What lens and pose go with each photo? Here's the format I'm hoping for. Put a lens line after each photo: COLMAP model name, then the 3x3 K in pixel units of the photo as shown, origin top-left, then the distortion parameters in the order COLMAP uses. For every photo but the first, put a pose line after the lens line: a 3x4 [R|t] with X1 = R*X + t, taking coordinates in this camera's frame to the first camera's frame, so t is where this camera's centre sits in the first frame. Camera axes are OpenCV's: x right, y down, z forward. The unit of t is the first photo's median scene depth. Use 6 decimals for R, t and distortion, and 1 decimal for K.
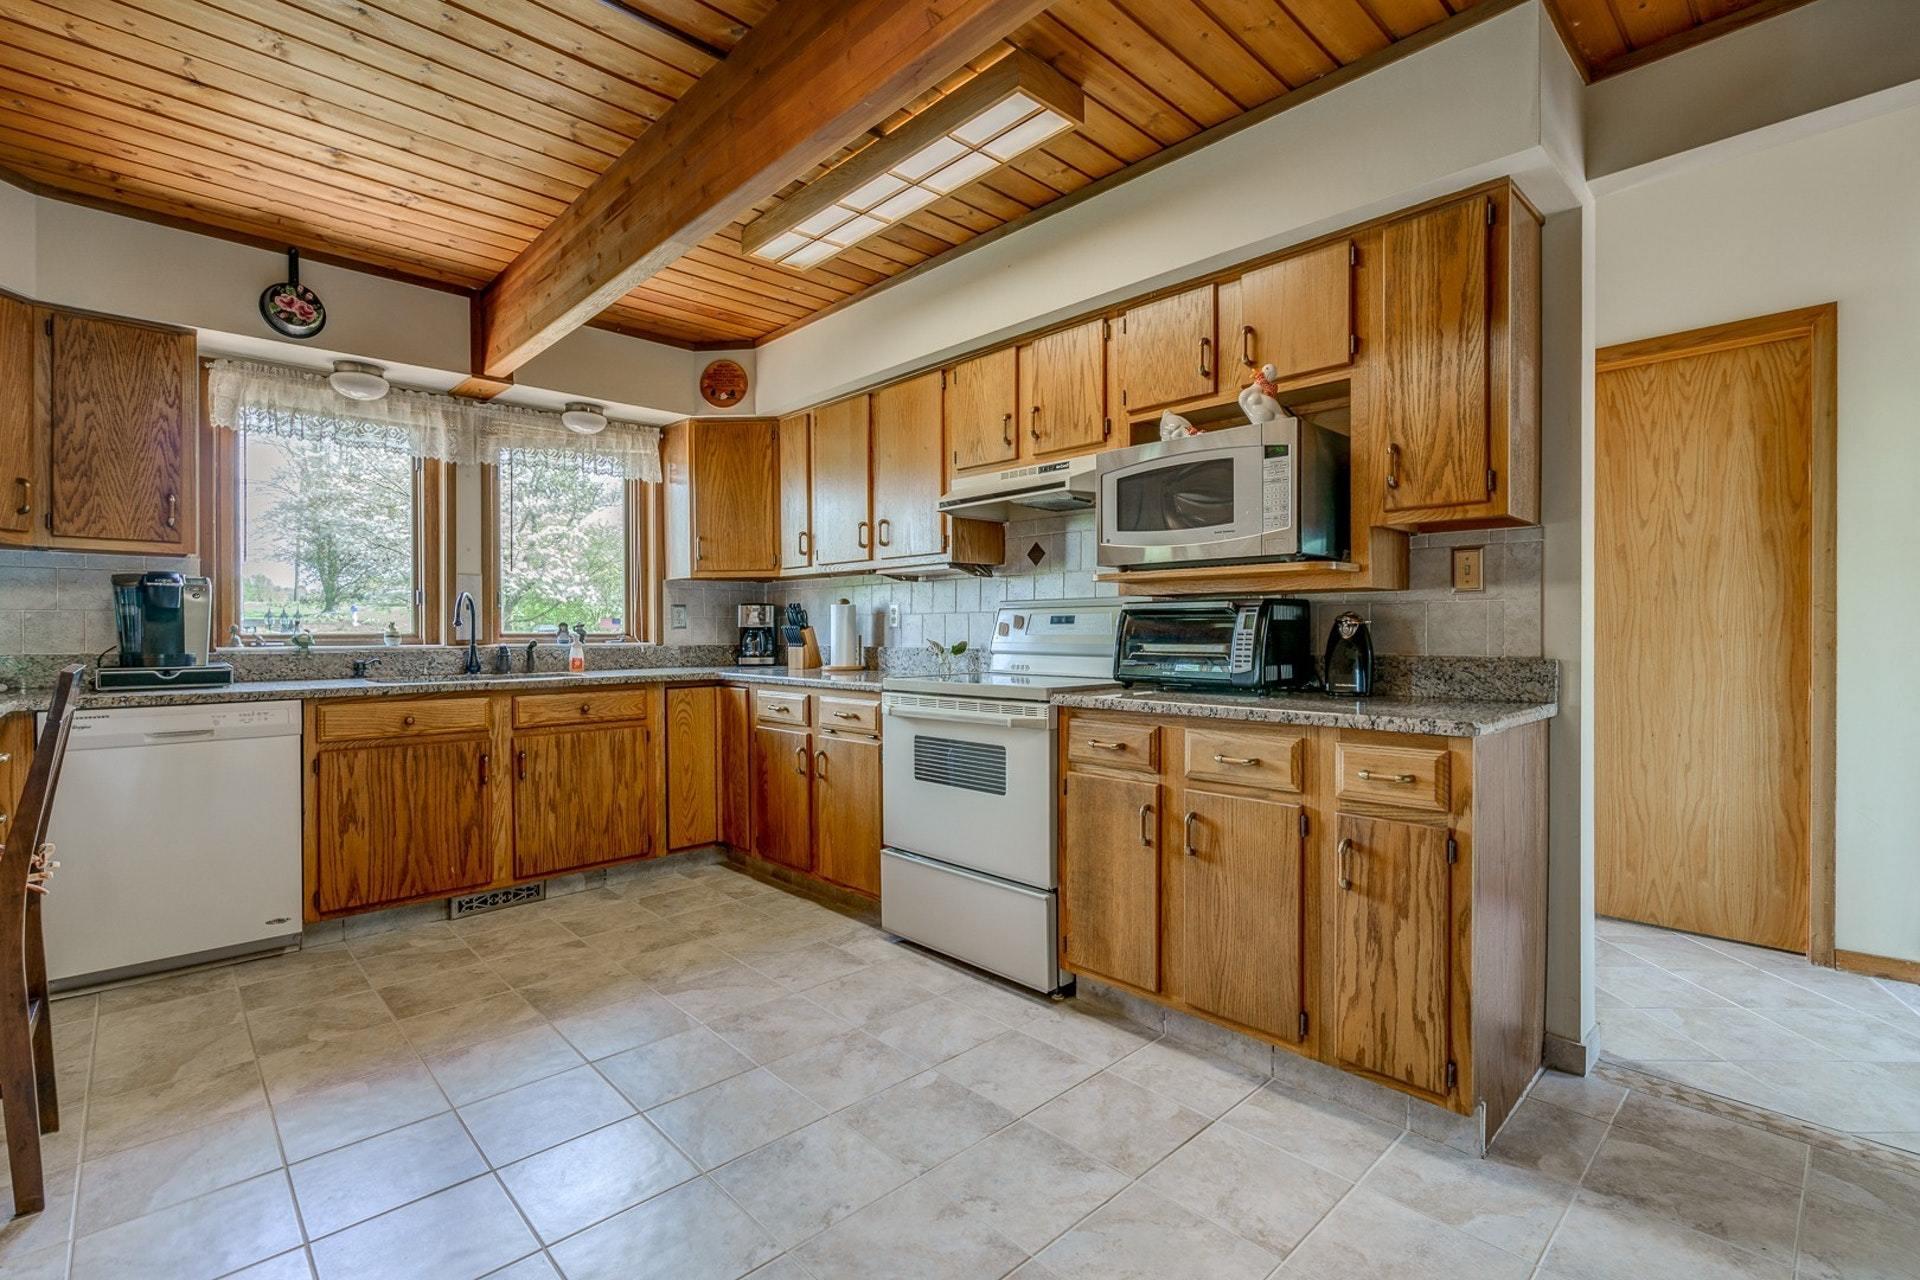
lens RADIAL K [[882.4, 0, 942.2], [0, 882.4, 632.7], [0, 0, 1]] dist [-0.007548, 0.002655]
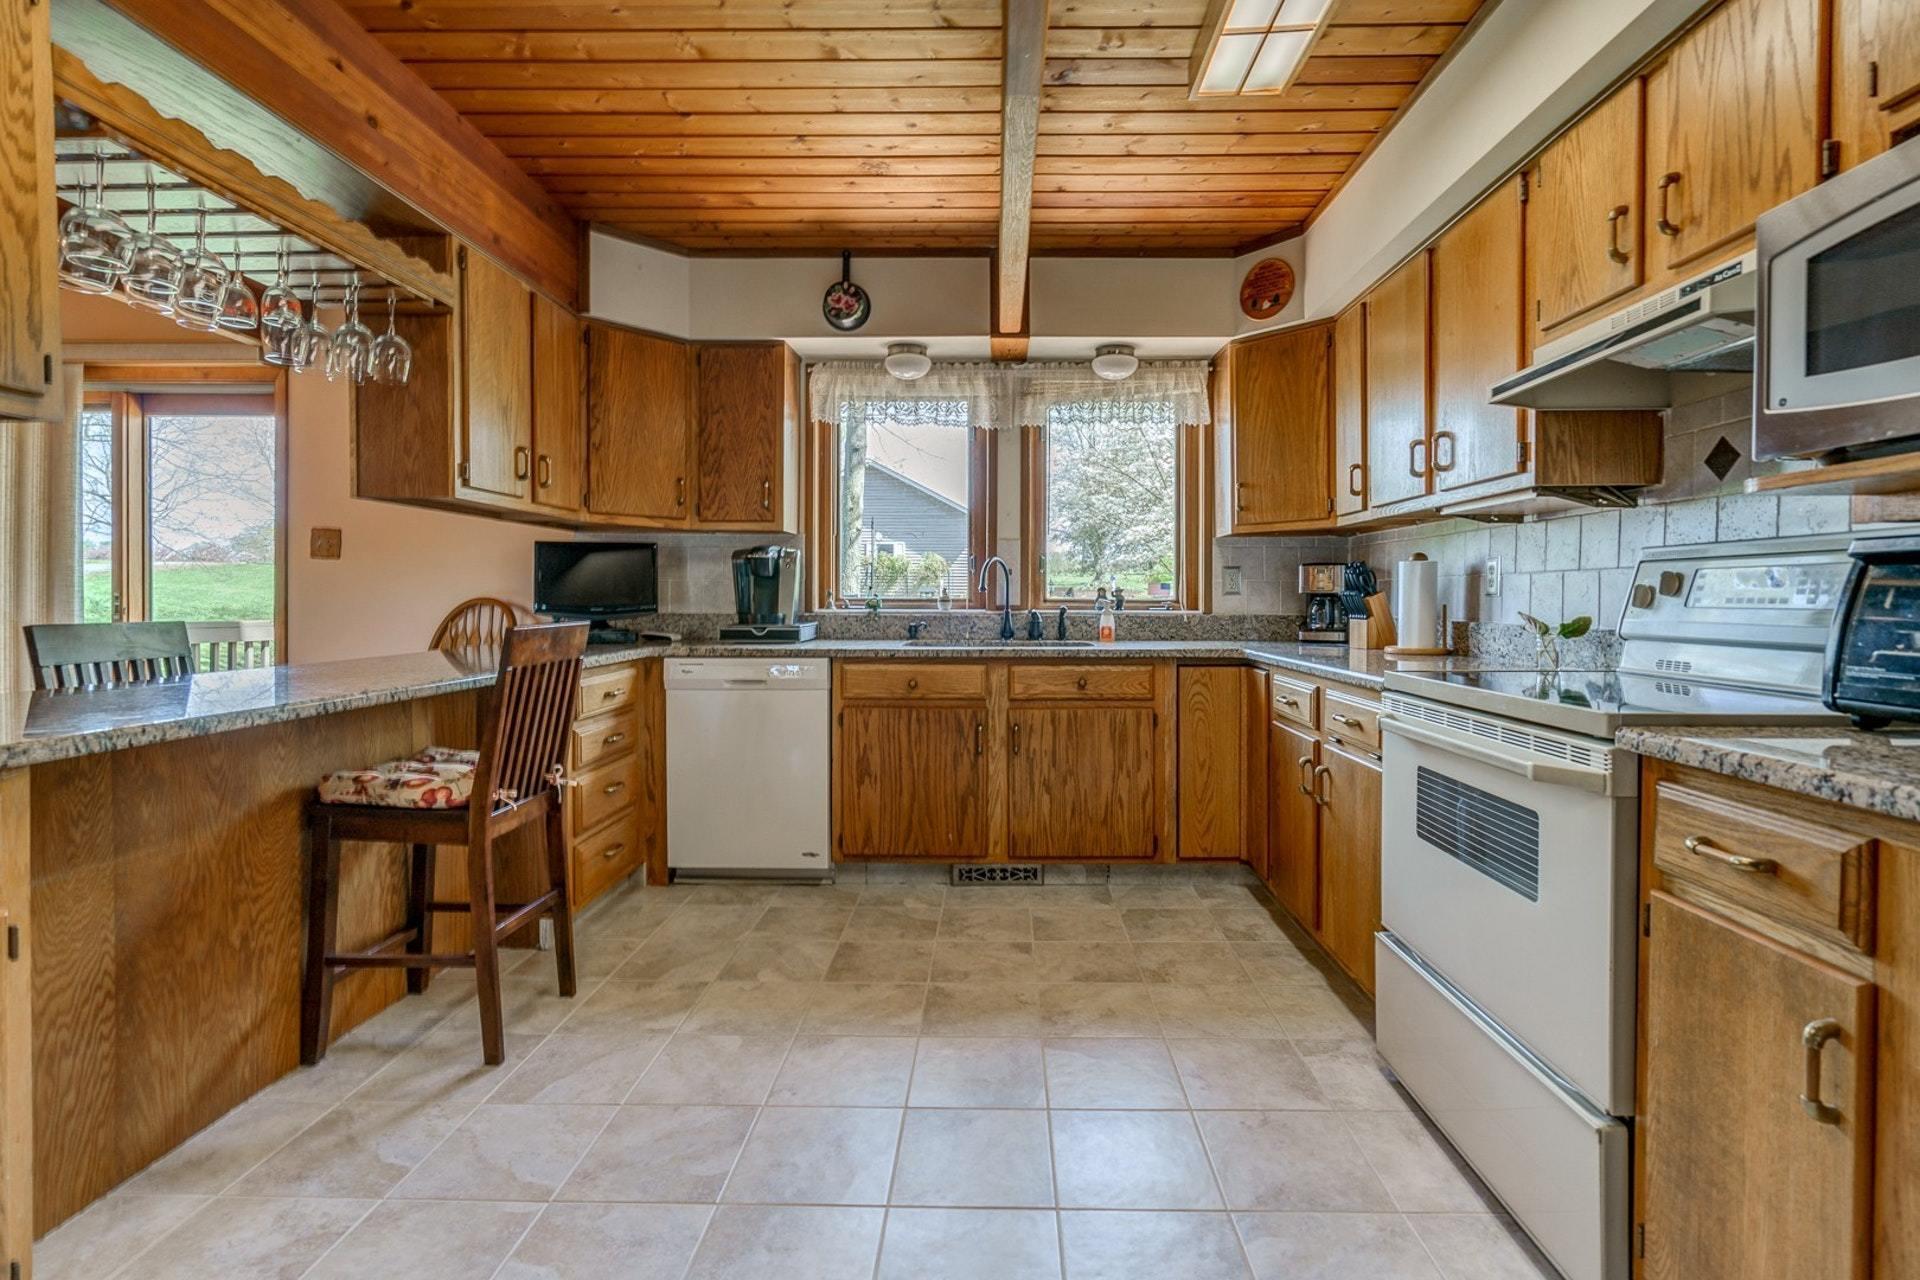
lens RADIAL K [[882.4, 0, 1003.9], [0, 882.4, 608.1], [0, 0, 1]] dist [-0.007548, 0.002655]
pose [[0.721514, 0.012778, -0.692282, 0.199490], [-0.006305, 0.999910, 0.011884, -0.000814], [0.692371, -0.004209, 0.721529, 0.370994]]
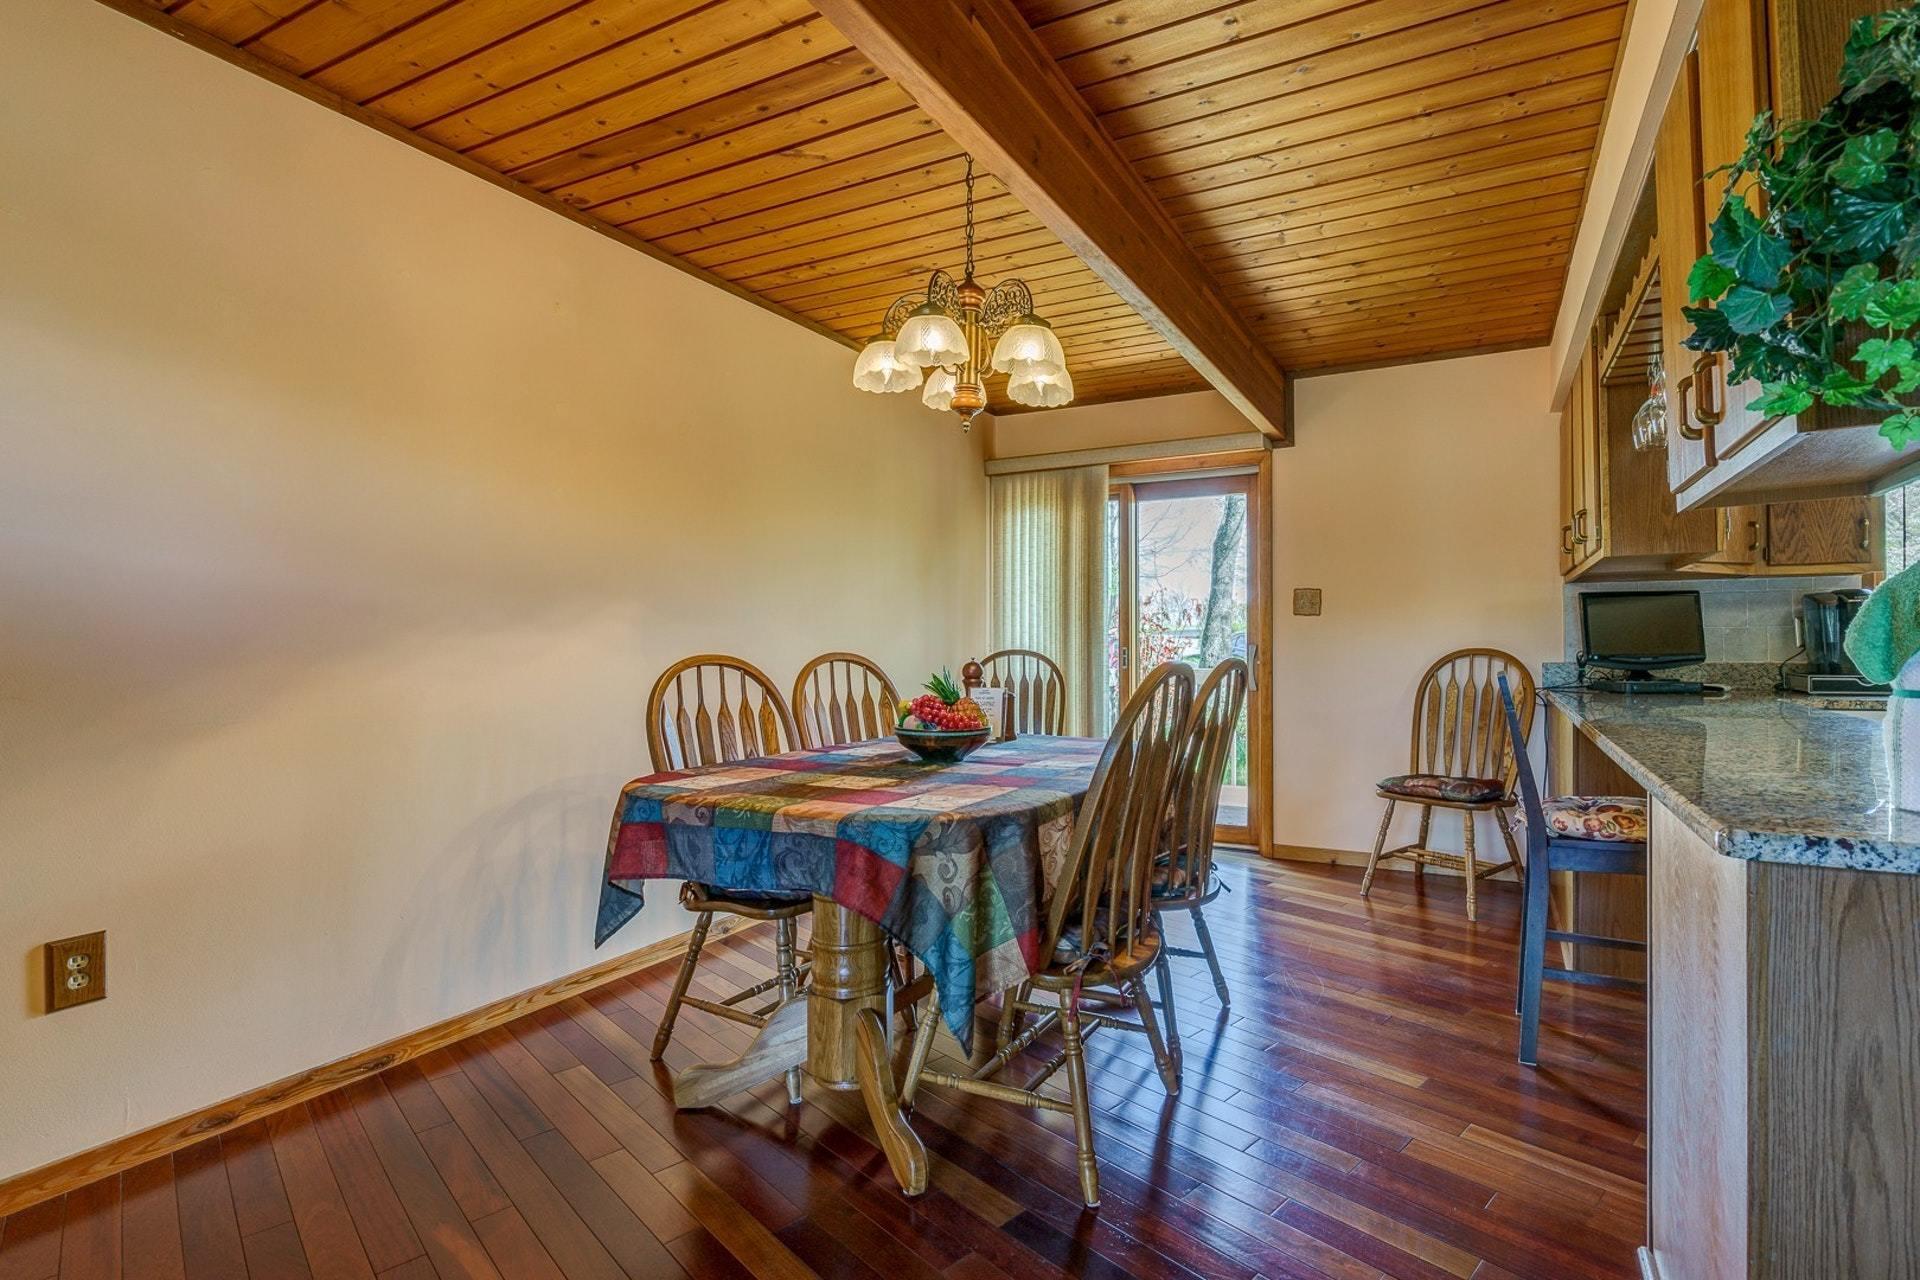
lens RADIAL K [[882.4, 0, 974.9], [0, 882.4, 629.2], [0, 0, 1]] dist [-0.007548, 0.002655]
pose [[0.349730, -0.016889, -0.936698, -0.254168], [0.004921, 0.999857, -0.016191, -0.007363], [0.936838, 0.001053, 0.349763, -0.449066]]
